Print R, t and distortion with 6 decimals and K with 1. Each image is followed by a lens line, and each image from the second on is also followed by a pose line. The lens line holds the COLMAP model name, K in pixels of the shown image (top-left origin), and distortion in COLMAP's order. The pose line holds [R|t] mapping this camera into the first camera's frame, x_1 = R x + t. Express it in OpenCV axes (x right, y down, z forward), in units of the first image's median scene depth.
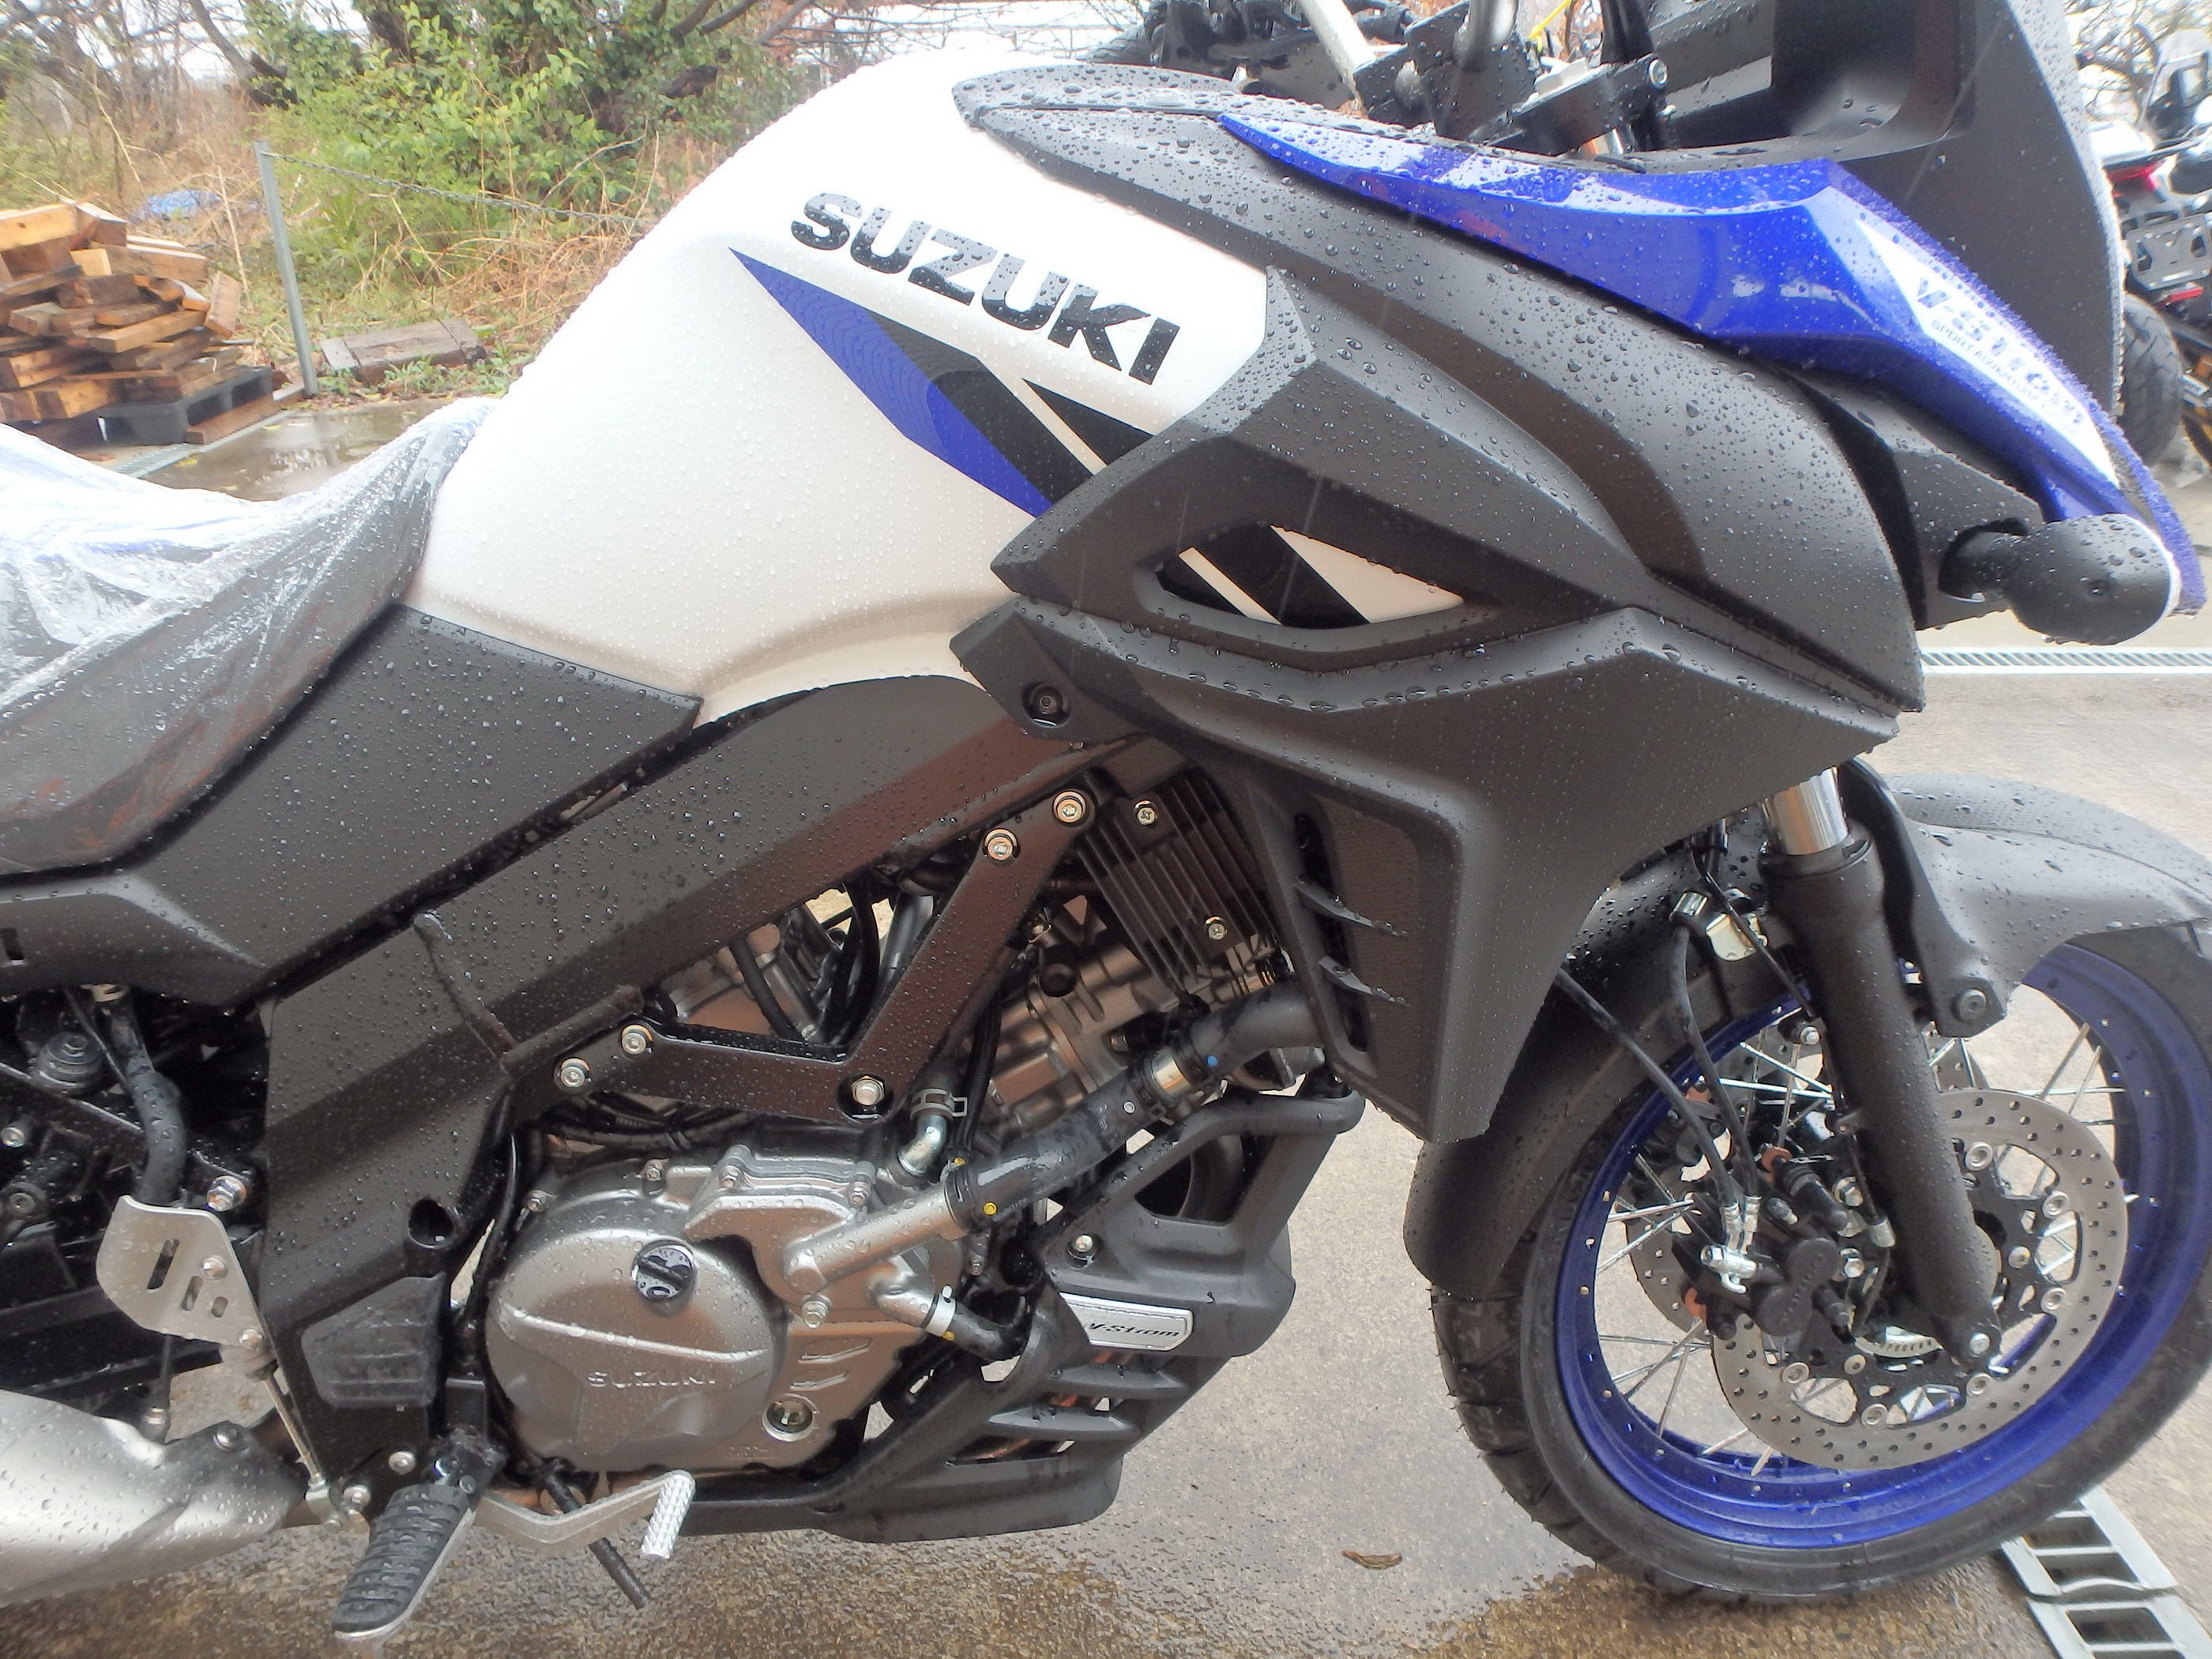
lens RADIAL K [[1379.5, 0, 1104.1], [0, 1379.5, 833.0], [0, 0, 1]] dist [-0.043973, 0.012848]
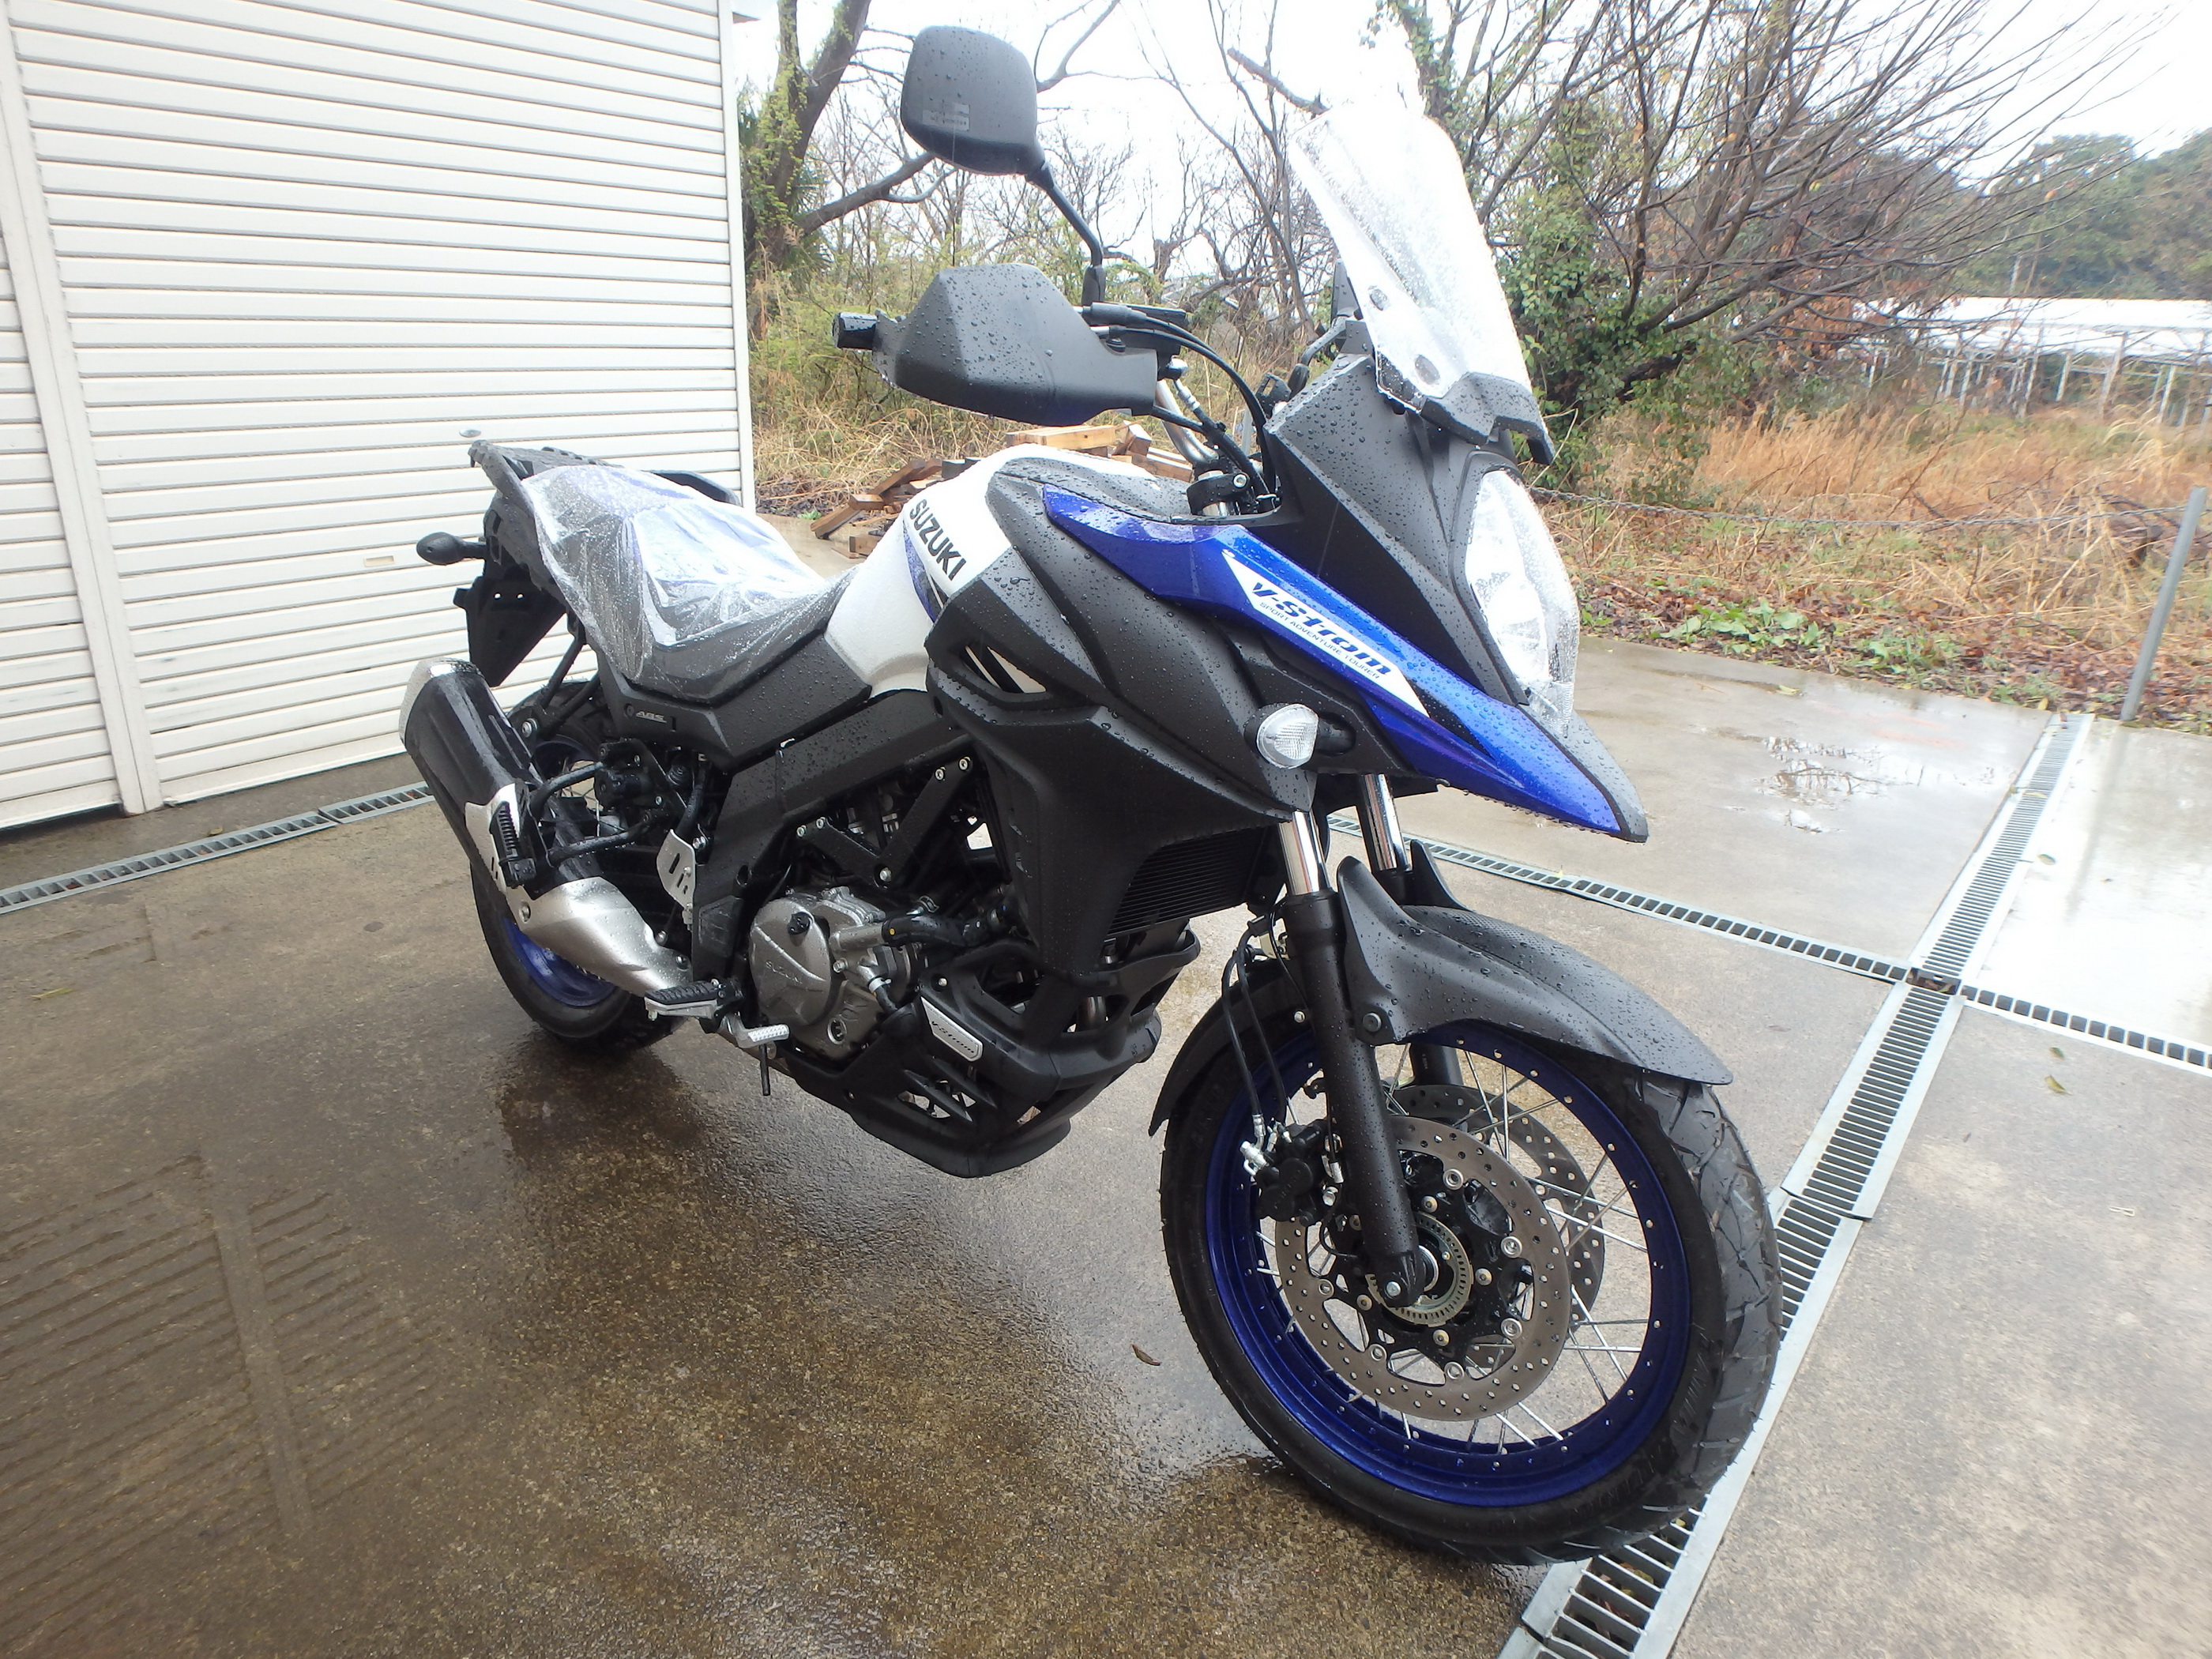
lens RADIAL K [[1379.5, 0, 1104.1], [0, 1379.5, 833.0], [0, 0, 1]] dist [-0.043973, 0.012848]
pose [[0.755088, 0.248851, -0.606561, 1.387046], [-0.342609, 0.938564, -0.041443, 0.093476], [0.558983, 0.239106, 0.793956, -0.568450]]
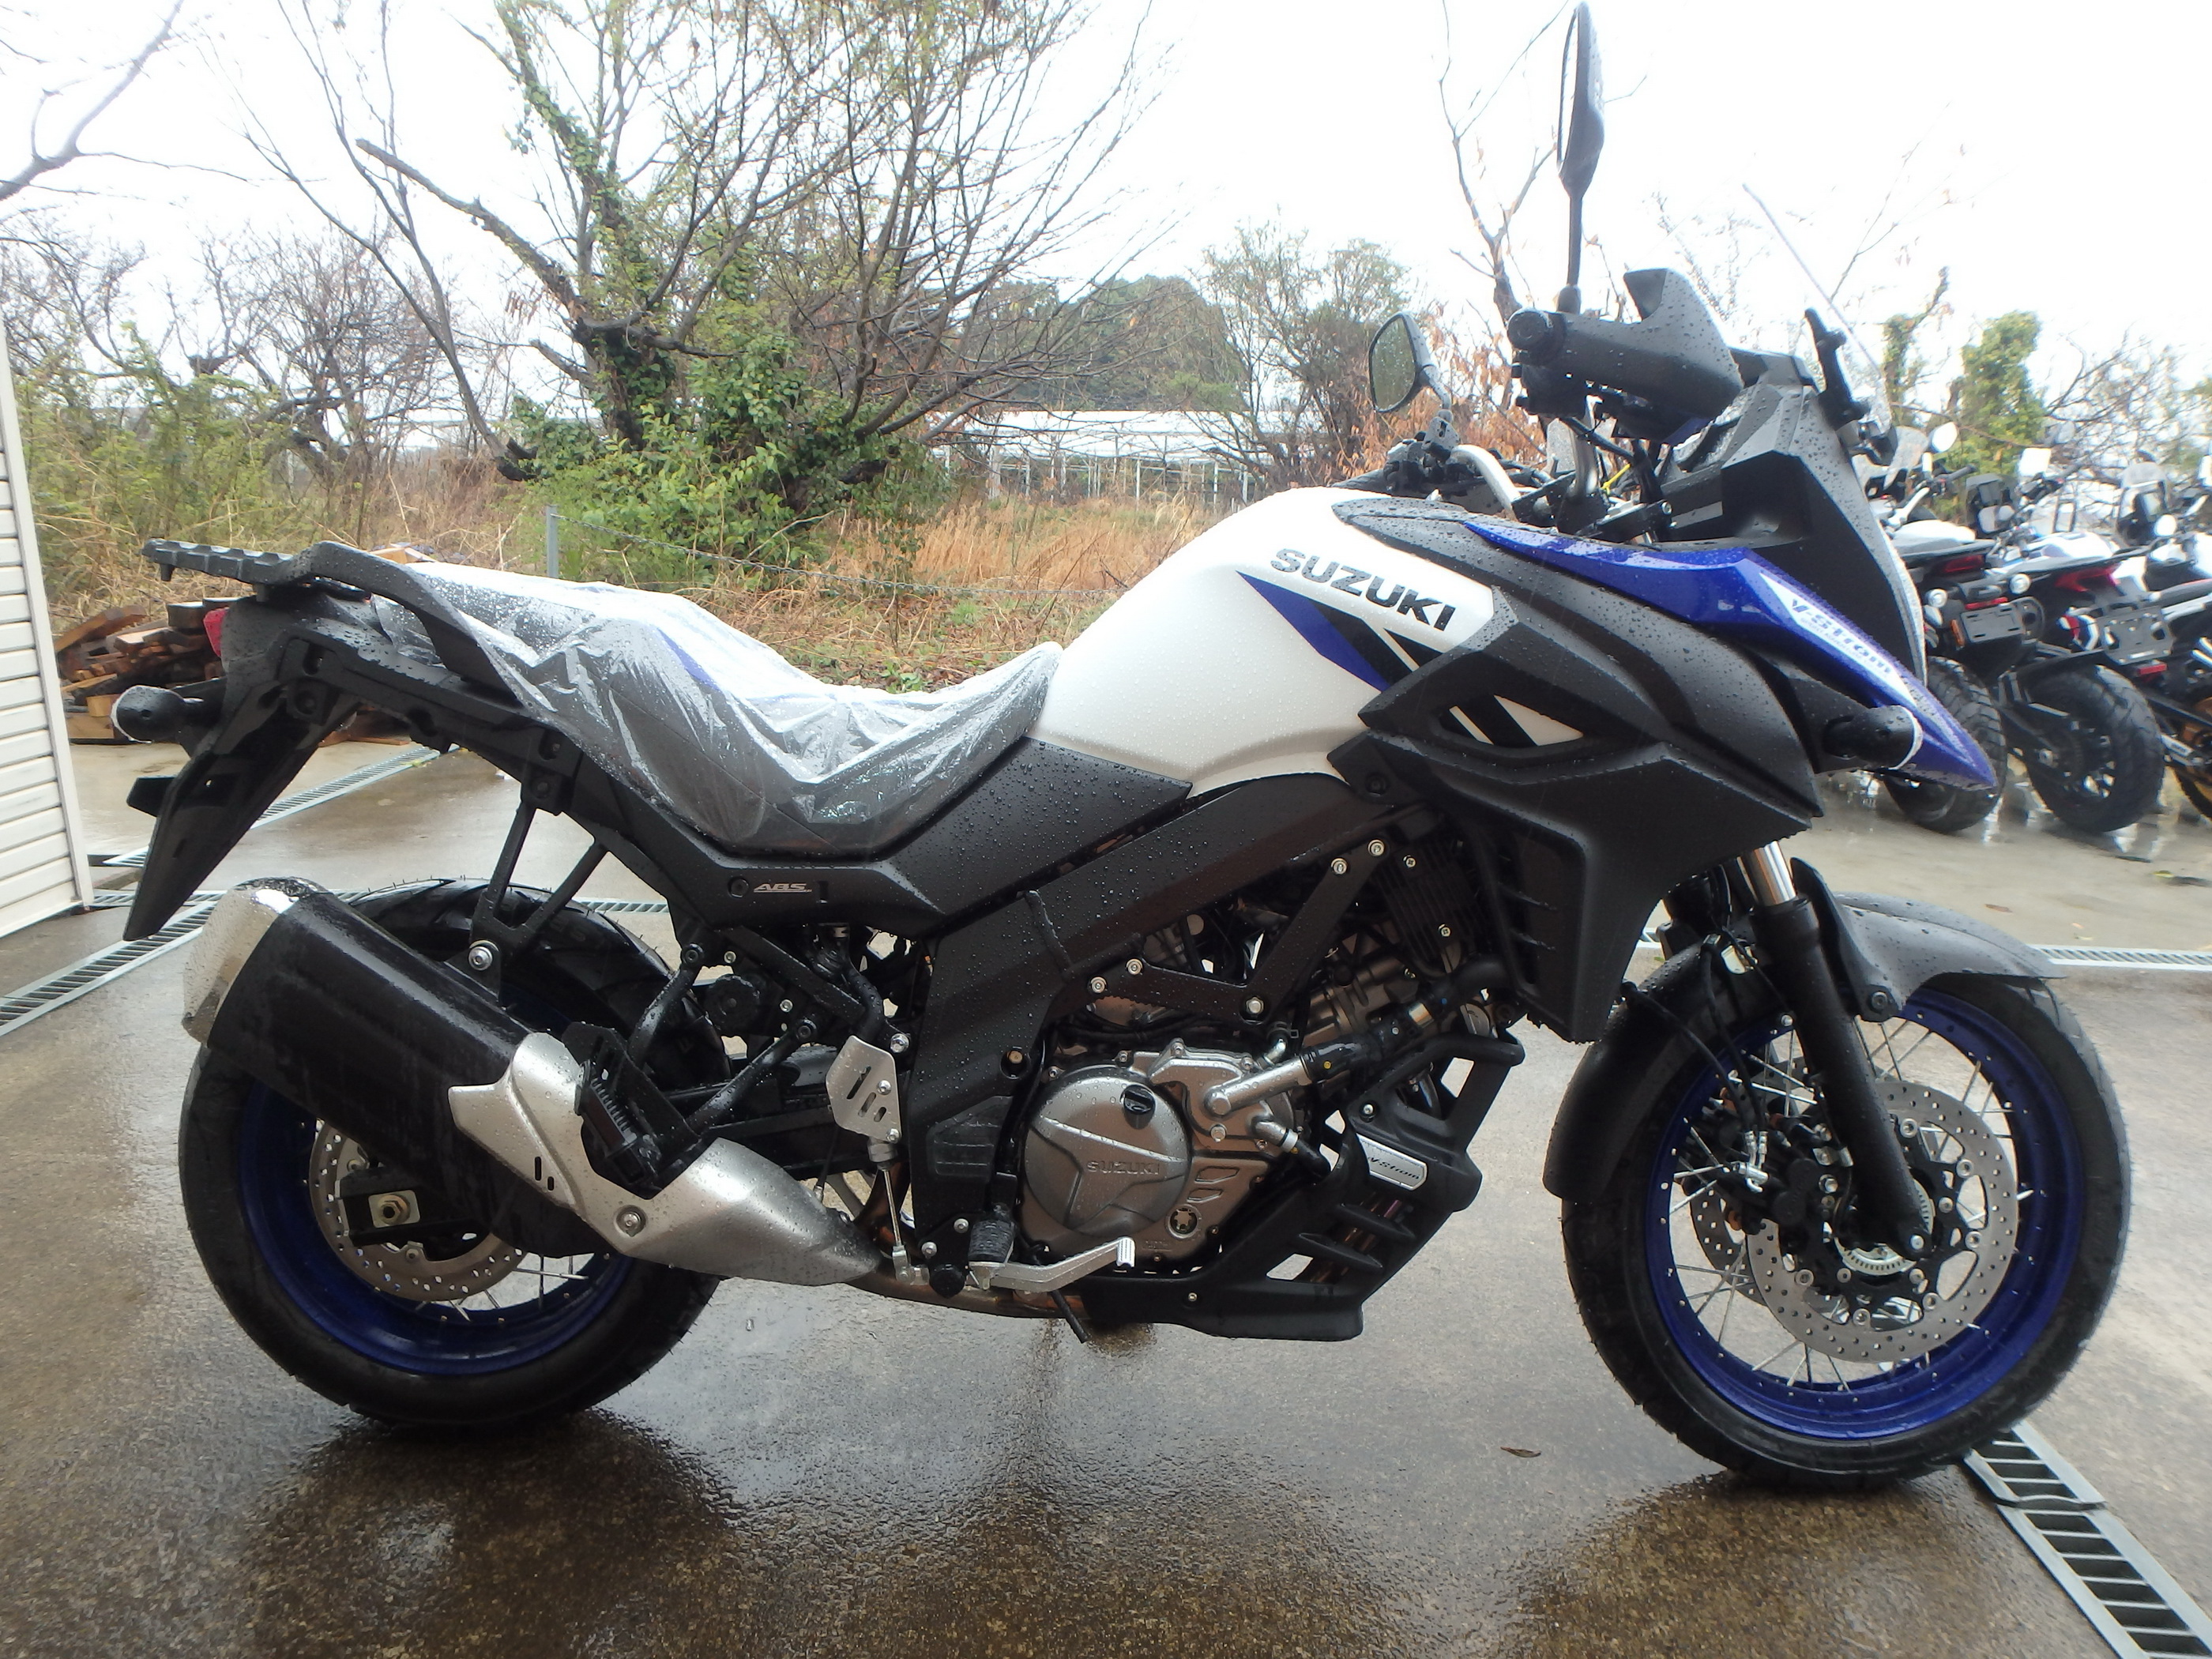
lens RADIAL K [[1385.1, 0, 1086.3], [0, 1385.1, 835.0], [0, 0, 1]] dist [-0.048974, 0.007273]
pose [[0.997522, 0.039054, -0.058526, -0.288308], [-0.052289, 0.968051, -0.245241, 0.416937], [0.047079, 0.247694, 0.967694, -0.814503]]
